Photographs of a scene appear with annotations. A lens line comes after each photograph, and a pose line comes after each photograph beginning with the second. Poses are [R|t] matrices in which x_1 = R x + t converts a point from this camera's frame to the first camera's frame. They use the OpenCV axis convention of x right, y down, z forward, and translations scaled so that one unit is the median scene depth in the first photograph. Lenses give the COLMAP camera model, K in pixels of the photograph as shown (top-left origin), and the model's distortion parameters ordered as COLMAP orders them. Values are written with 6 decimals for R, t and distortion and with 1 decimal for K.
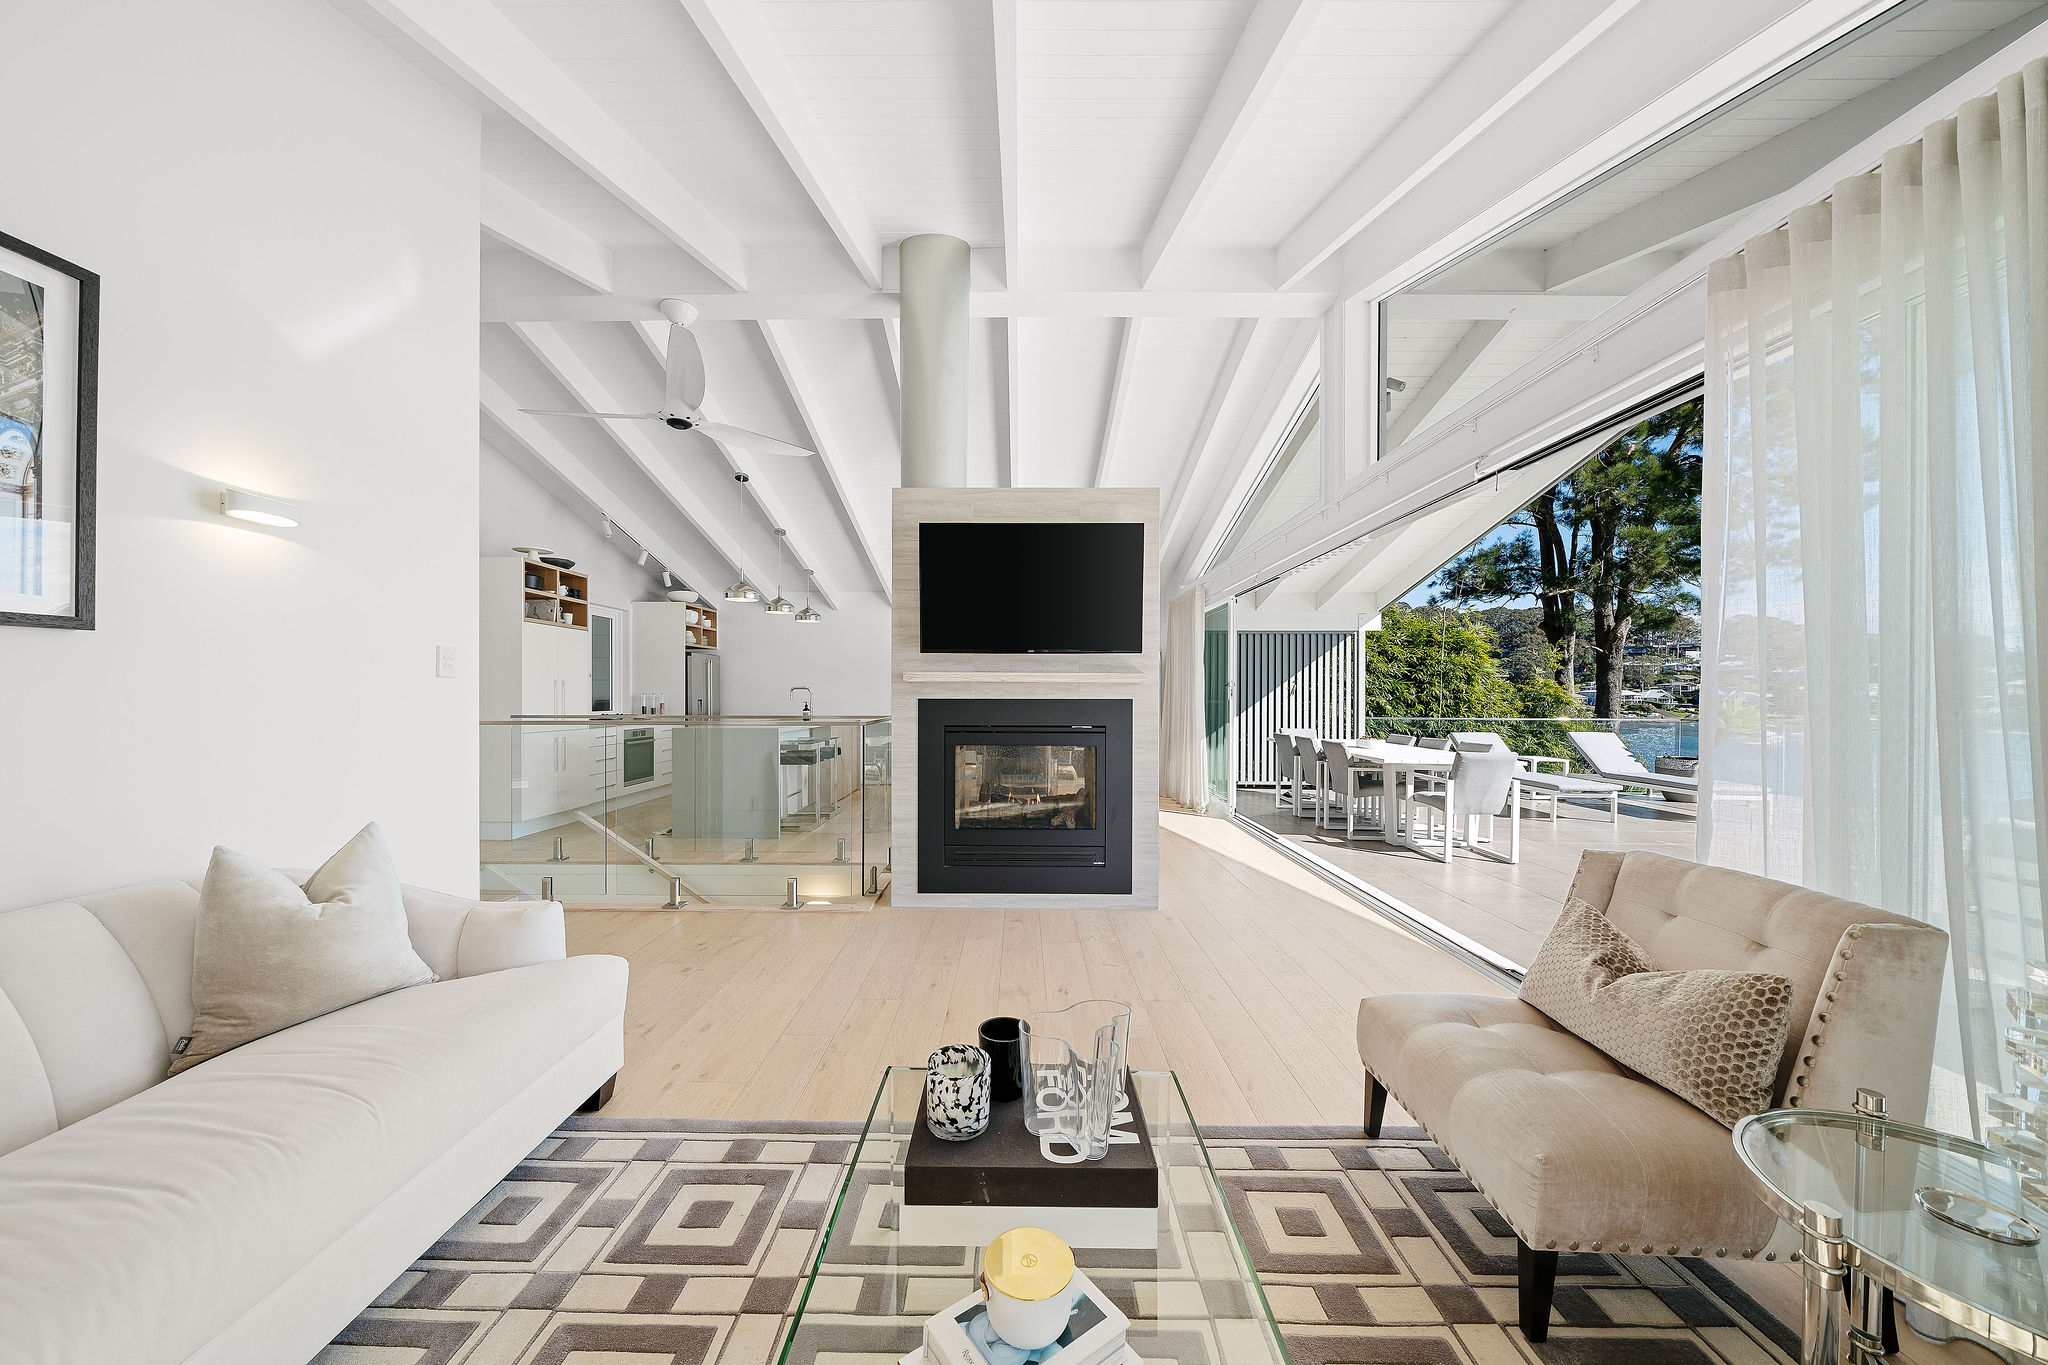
lens RADIAL K [[699.2, 0, 1017.4], [0, 699.2, 688.5], [0, 0, 1]] dist [-0.000740, 0.000042]
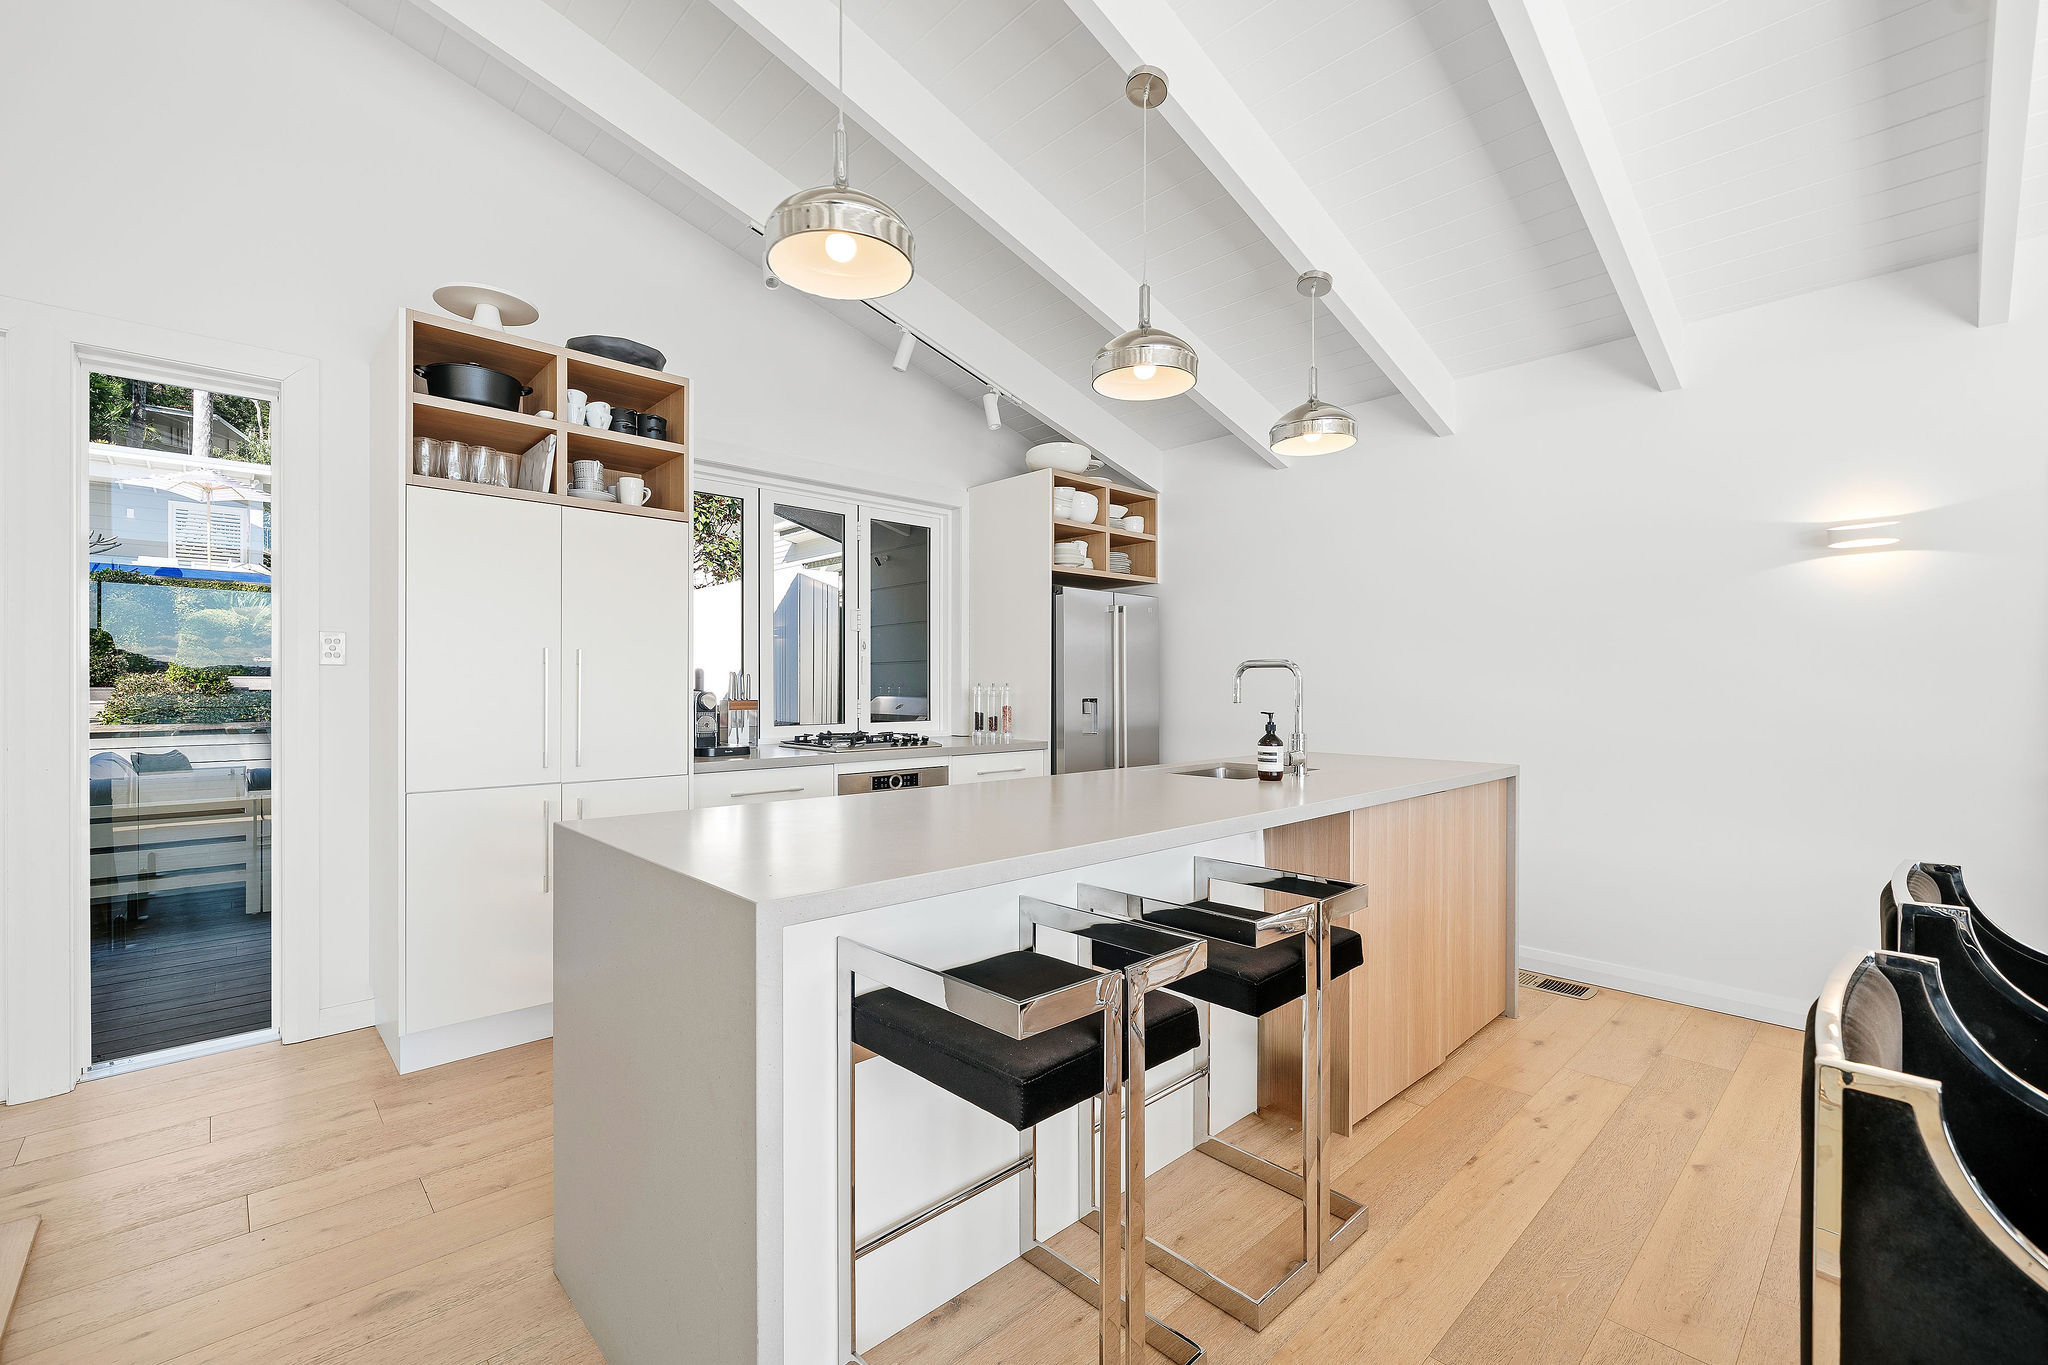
lens RADIAL K [[898.8, 0, 1010.9], [0, 898.8, 695.2], [0, 0, 1]] dist [0.016813, -0.000028]
pose [[0.694414, 0.007808, -0.719534, -0.101150], [0.004882, 0.999867, 0.015561, 0.004978], [0.719560, -0.014318, 0.694283, 0.607289]]
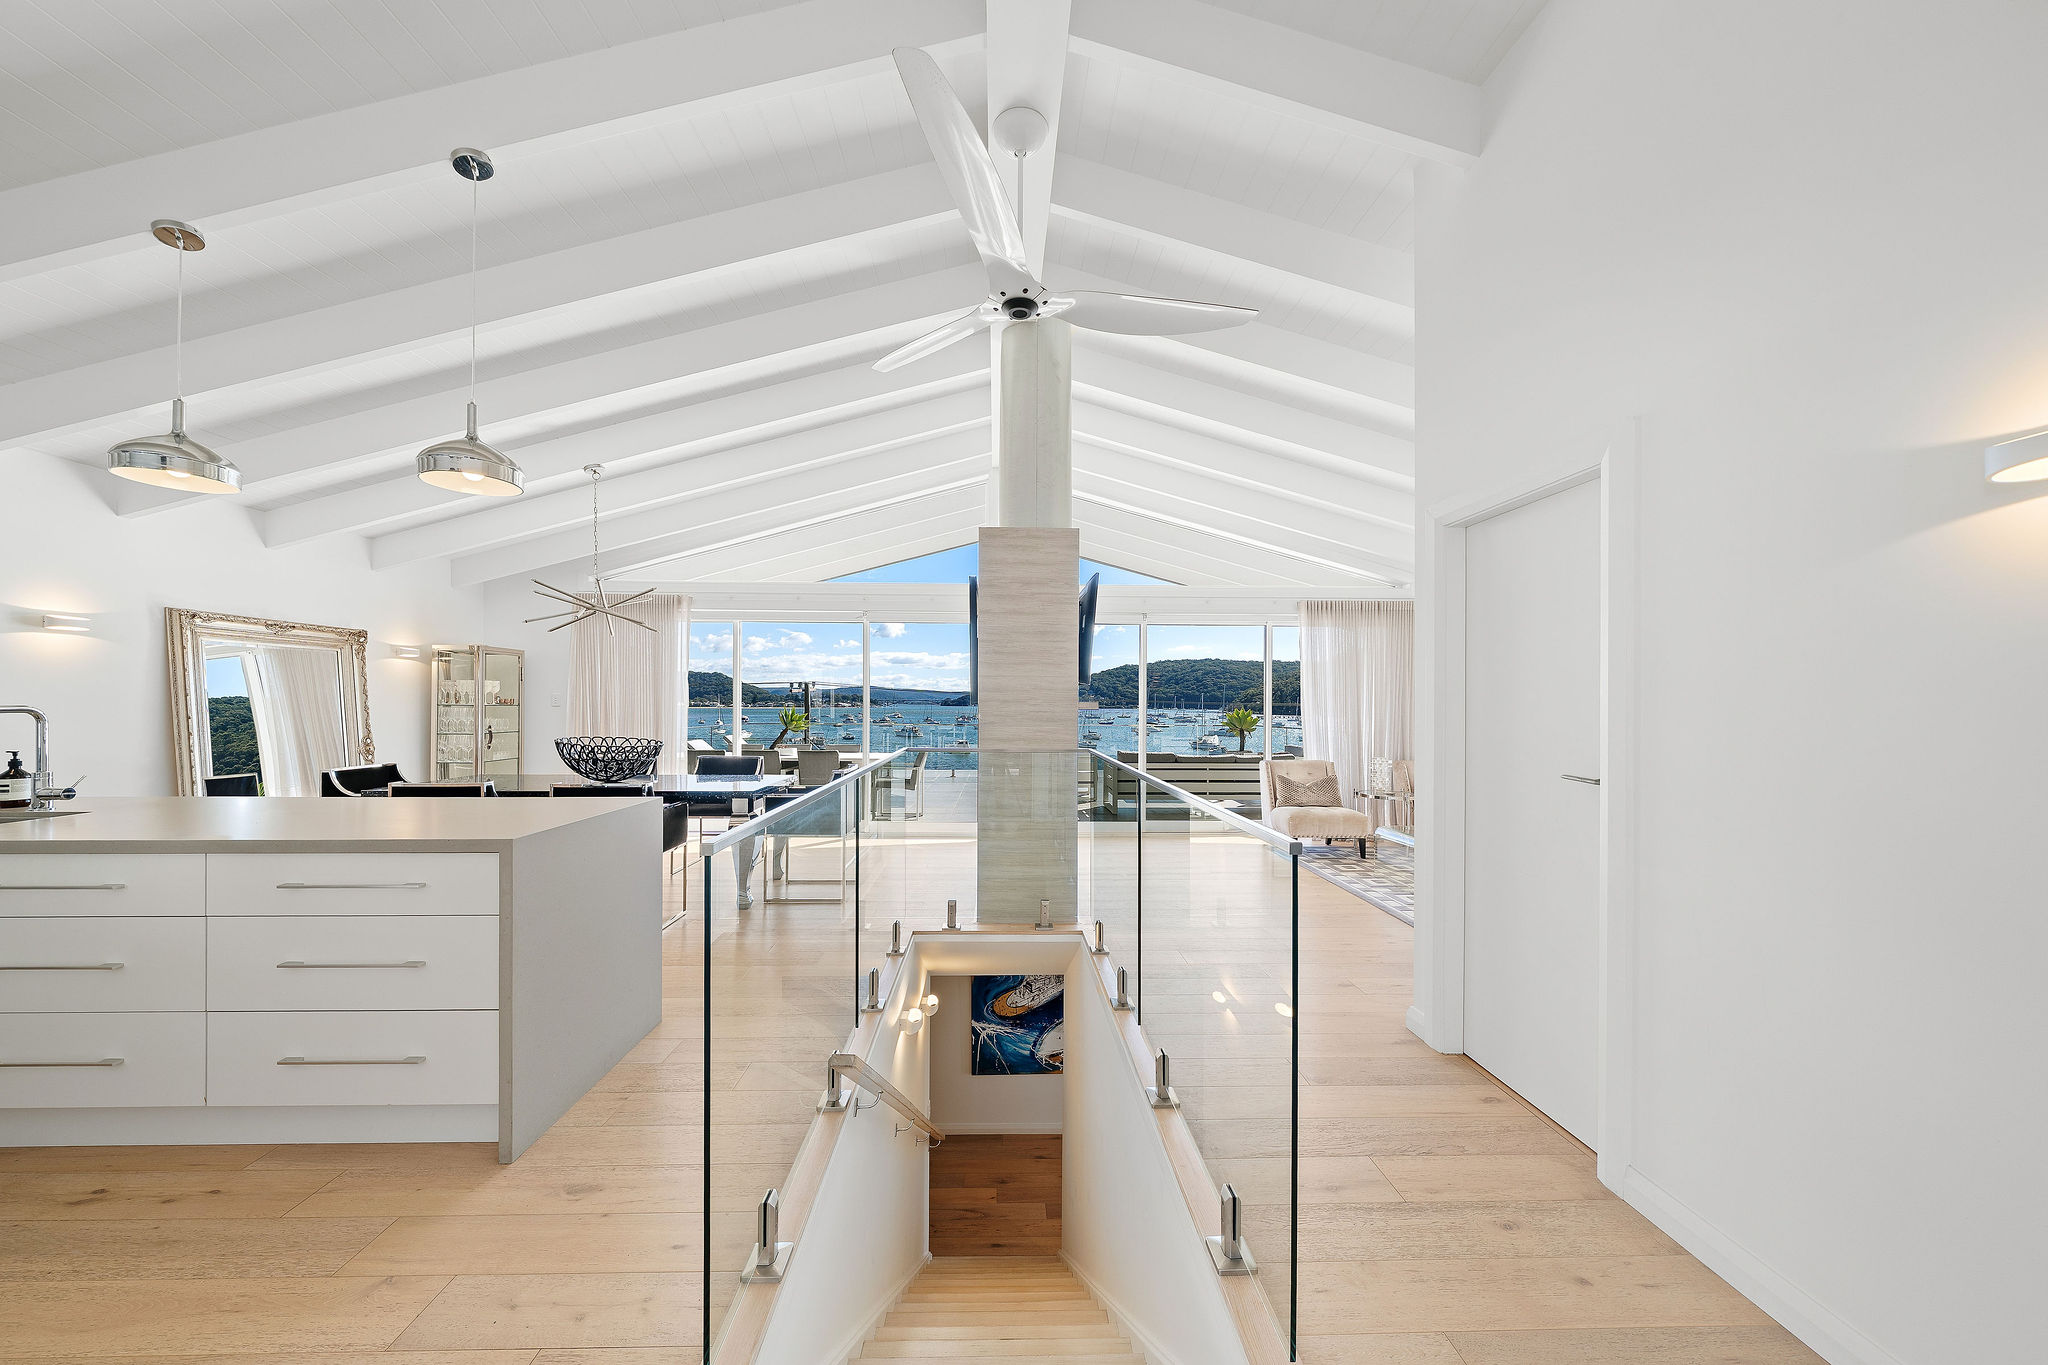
lens RADIAL K [[699.2, 0, 1018.4], [0, 699.2, 702.7], [0, 0, 1]] dist [-0.000740, 0.000042]
pose [[-0.024283, 0.002659, 0.999702, -0.581362], [-0.017190, 0.999848, -0.003077, -0.010393], [-0.999557, -0.017260, -0.024234, 0.514439]]
